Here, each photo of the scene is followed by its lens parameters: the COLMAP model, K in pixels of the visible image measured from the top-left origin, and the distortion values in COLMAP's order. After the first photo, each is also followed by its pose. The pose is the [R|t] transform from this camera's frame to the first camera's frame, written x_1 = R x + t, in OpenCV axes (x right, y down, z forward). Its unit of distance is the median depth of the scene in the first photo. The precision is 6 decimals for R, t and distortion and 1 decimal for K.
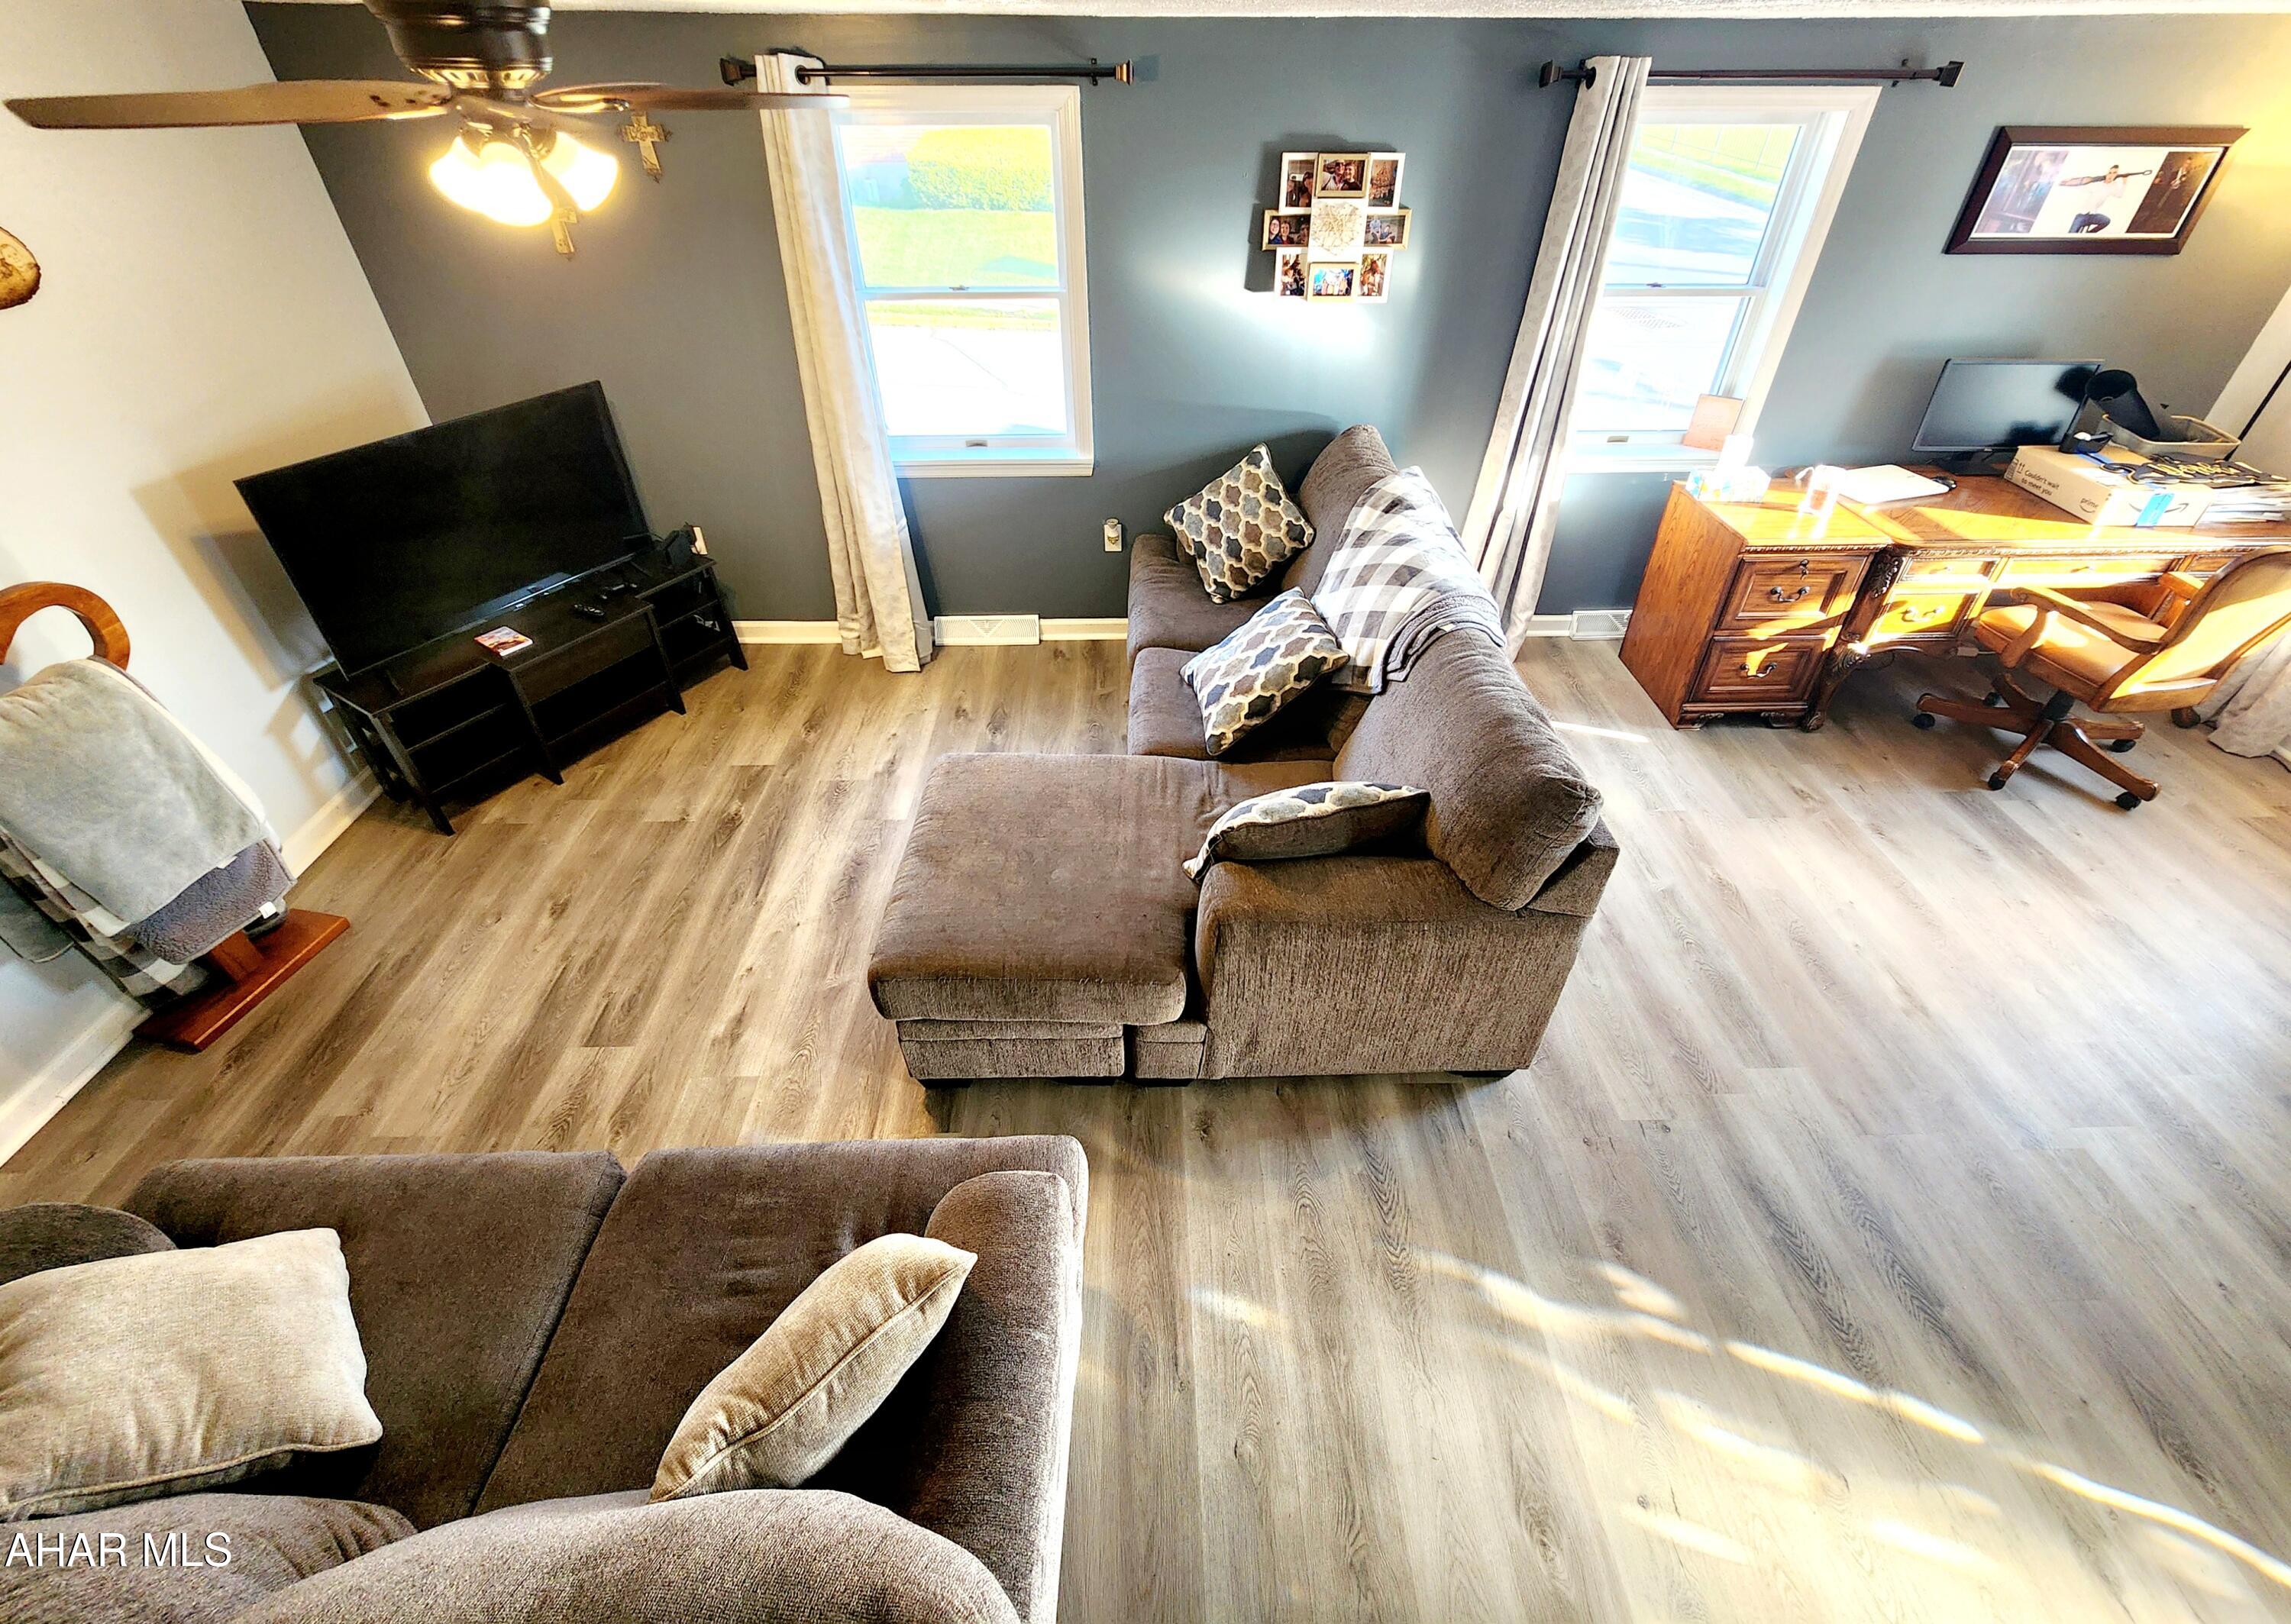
lens RADIAL K [[932.1, 0, 1159.3], [0, 932.1, 738.6], [0, 0, 1]] dist [-0.001254, -0.002126]
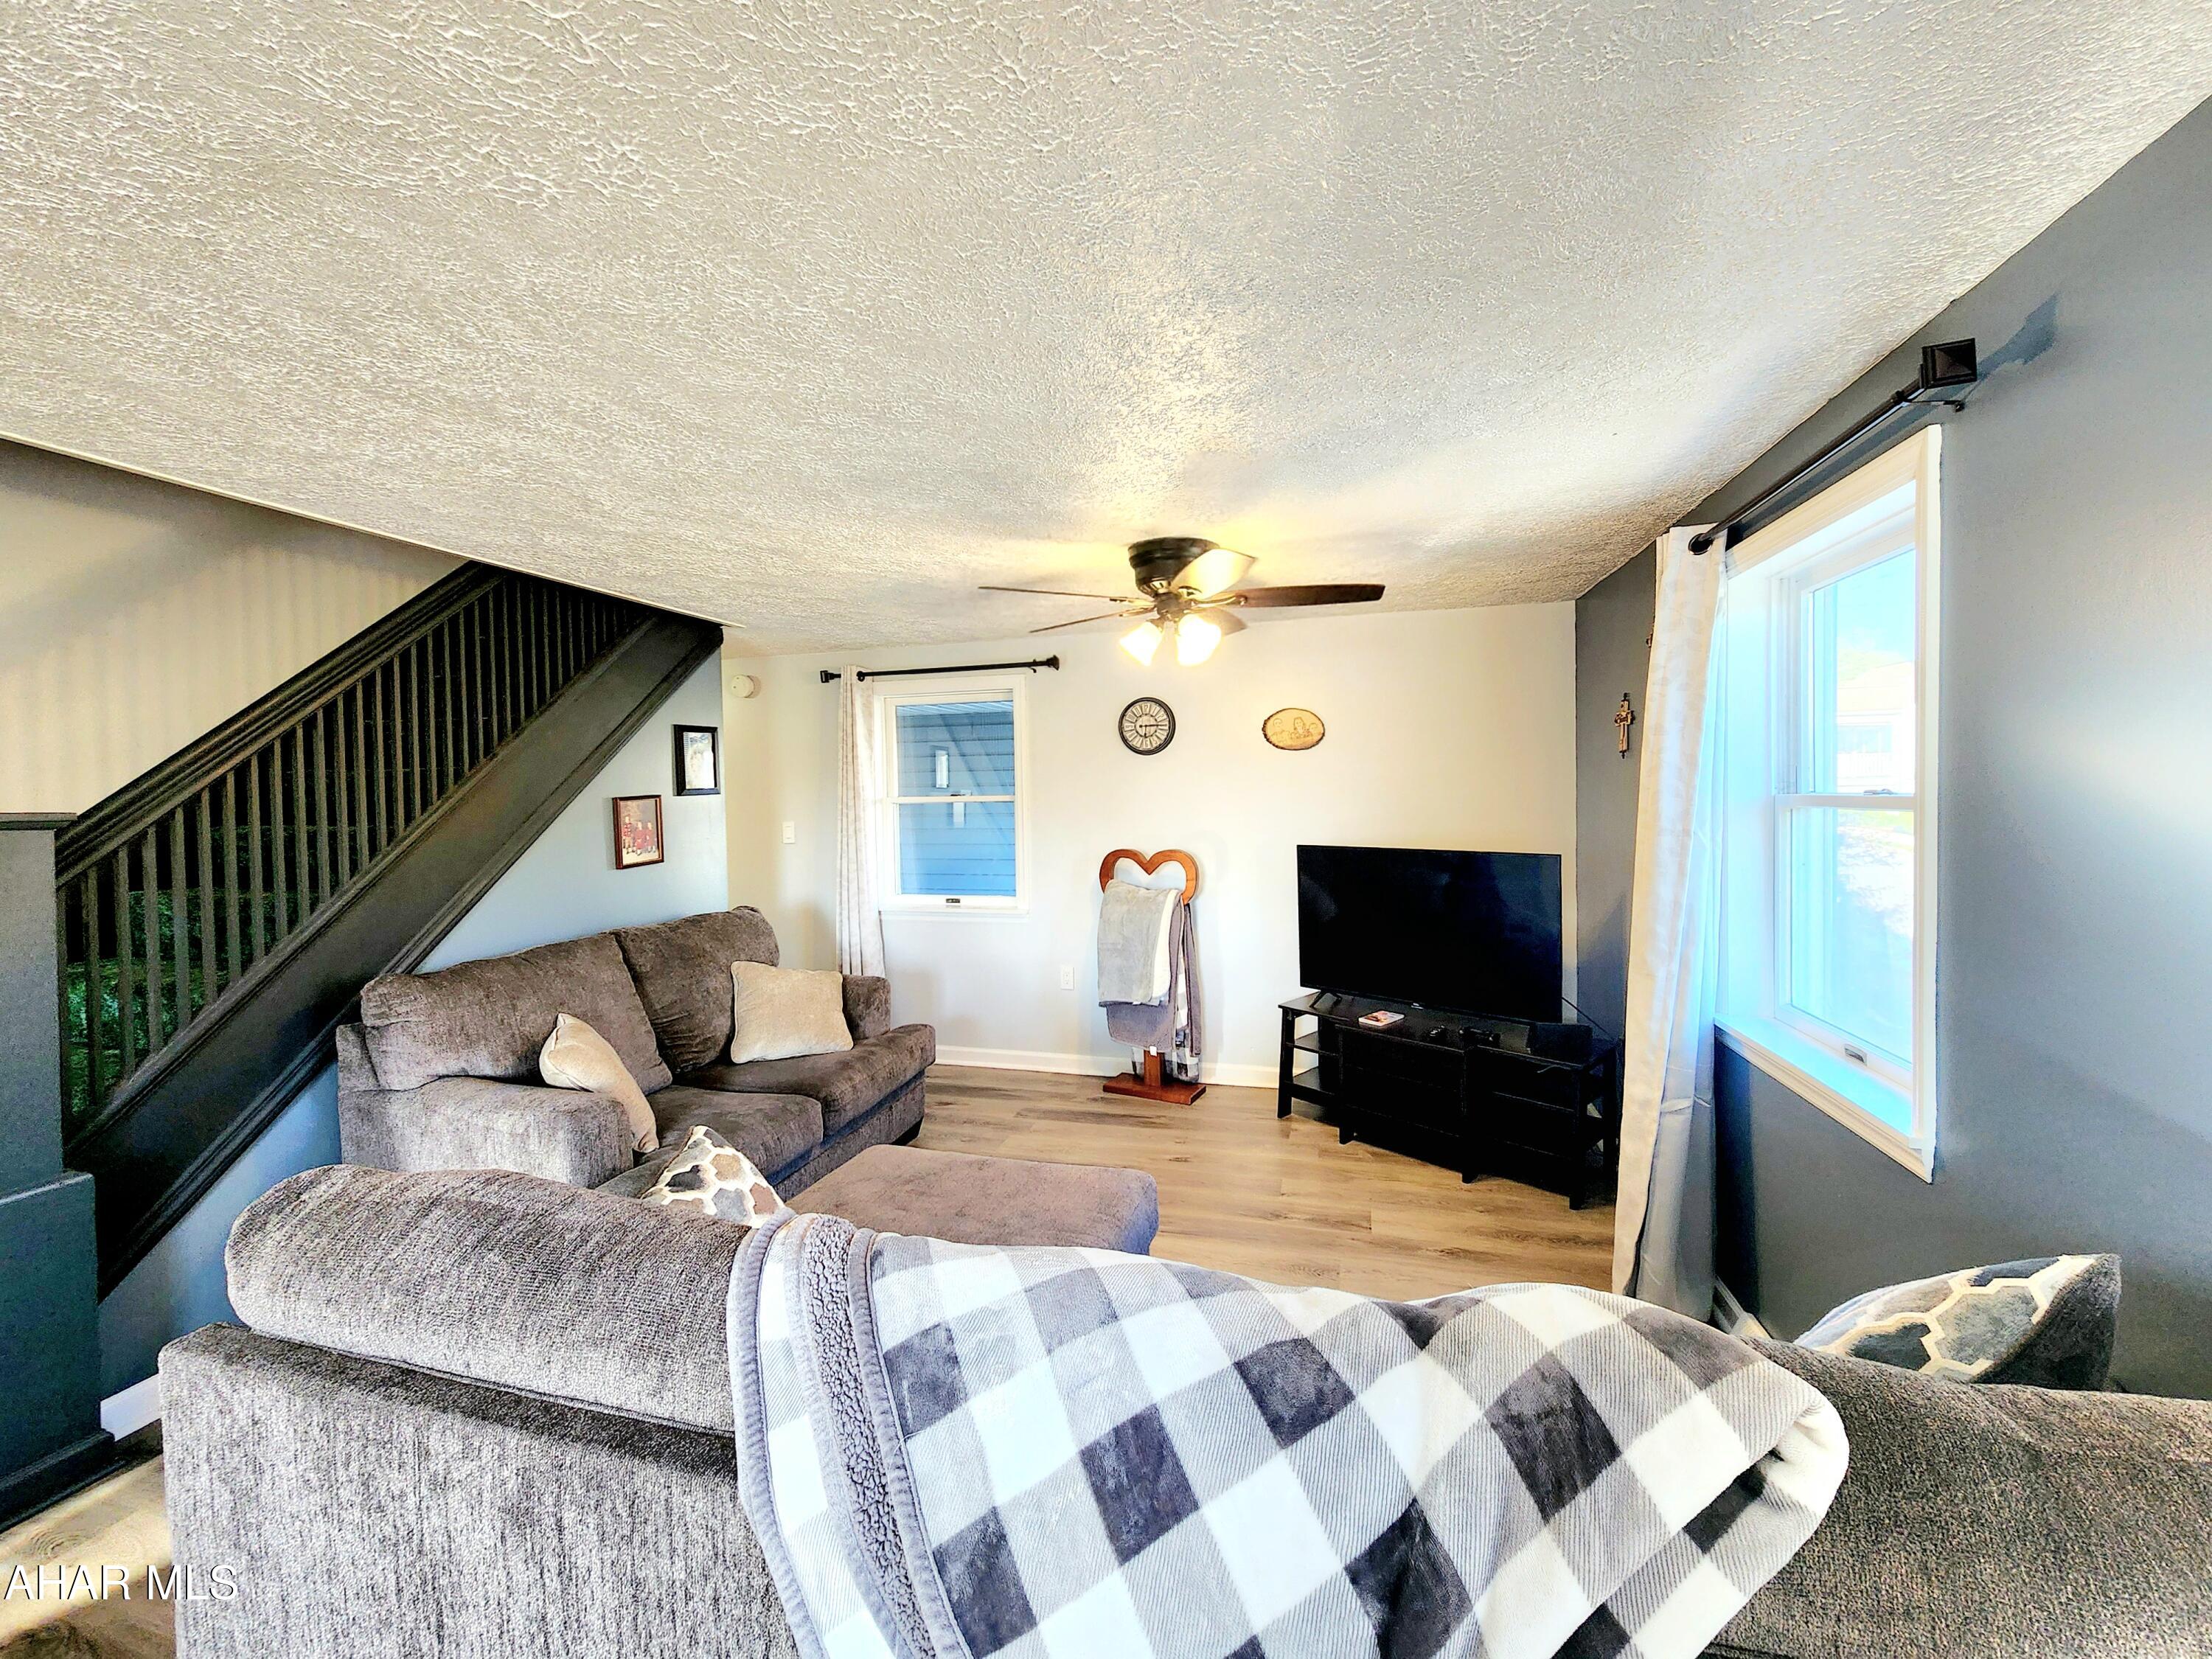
lens RADIAL K [[910.5, 0, 1100.5], [0, 910.5, 809.1], [0, 0, 1]] dist [-0.000269, -0.000552]
pose [[-0.291810, 0.023925, -0.956177, 0.514814], [-0.550429, 0.813363, 0.188333, -0.345998], [0.782225, 0.581265, -0.224178, 0.827053]]
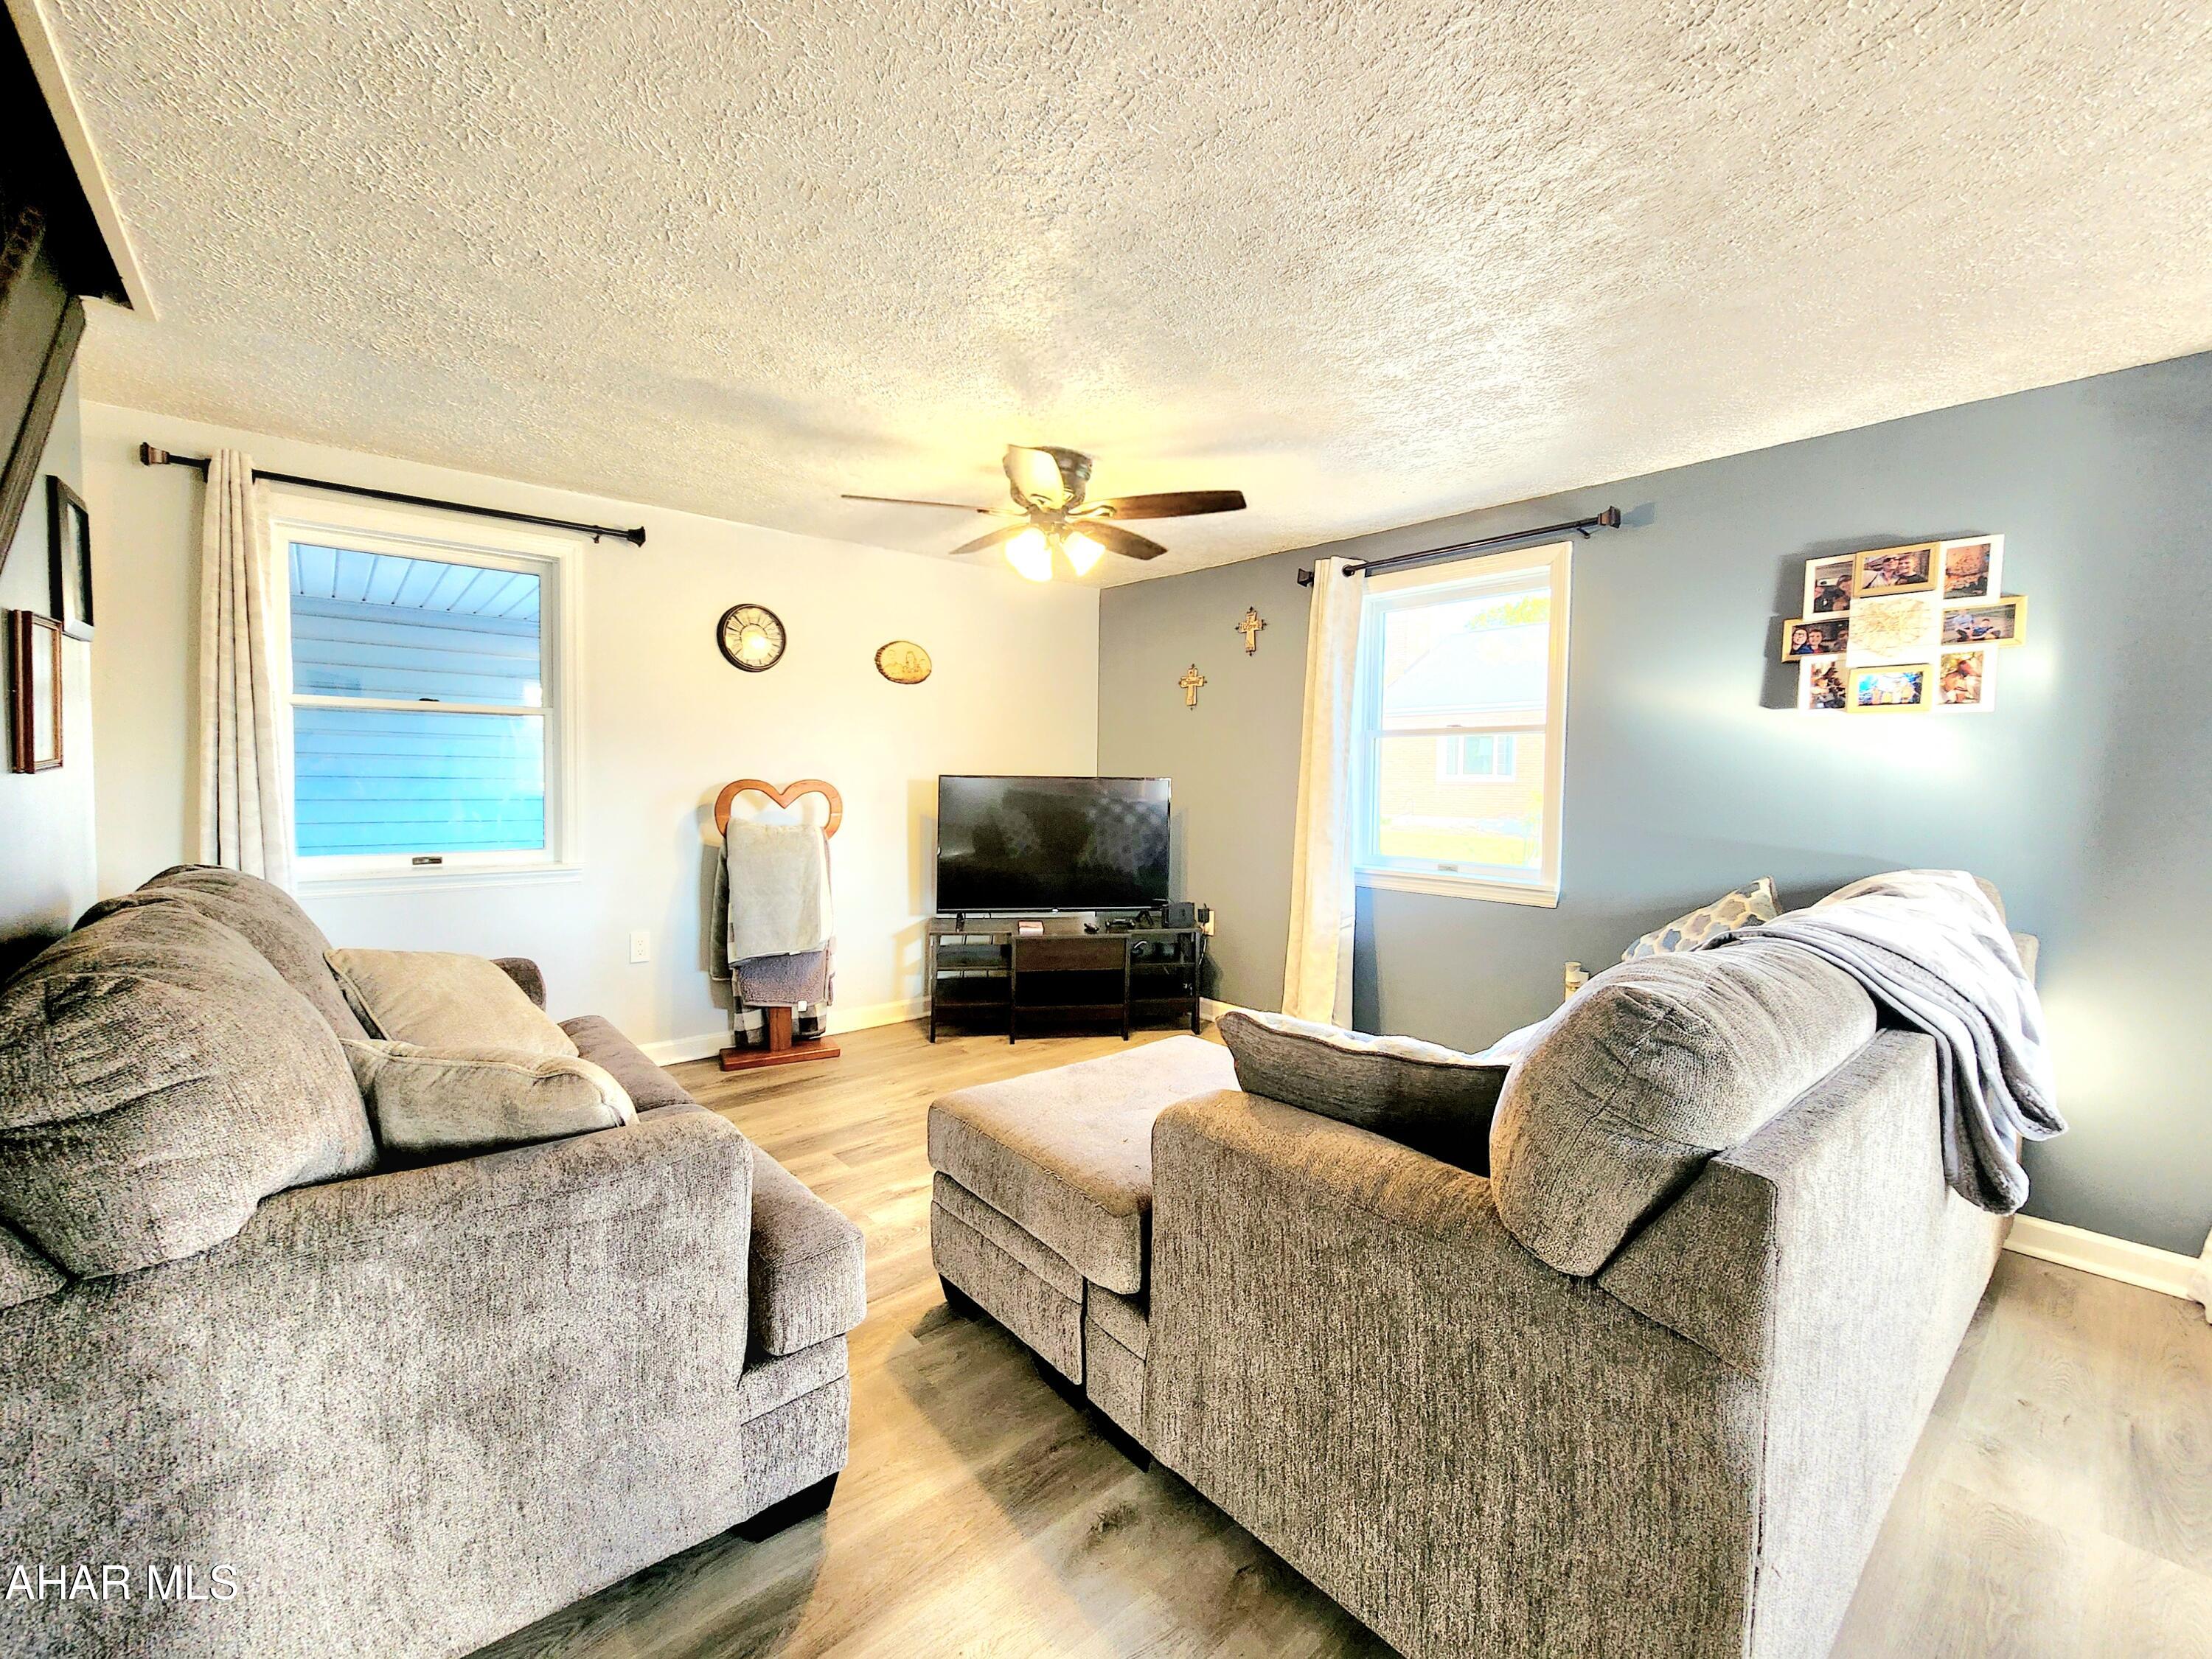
lens RADIAL K [[903.3, 0, 1104.0], [0, 903.3, 814.9], [0, 0, 1]] dist [-0.000414, -0.000477]
pose [[0.638336, 0.037323, -0.768853, 0.368467], [-0.463420, 0.816165, -0.345132, 0.166986], [0.614629, 0.576612, 0.538284, 0.266376]]
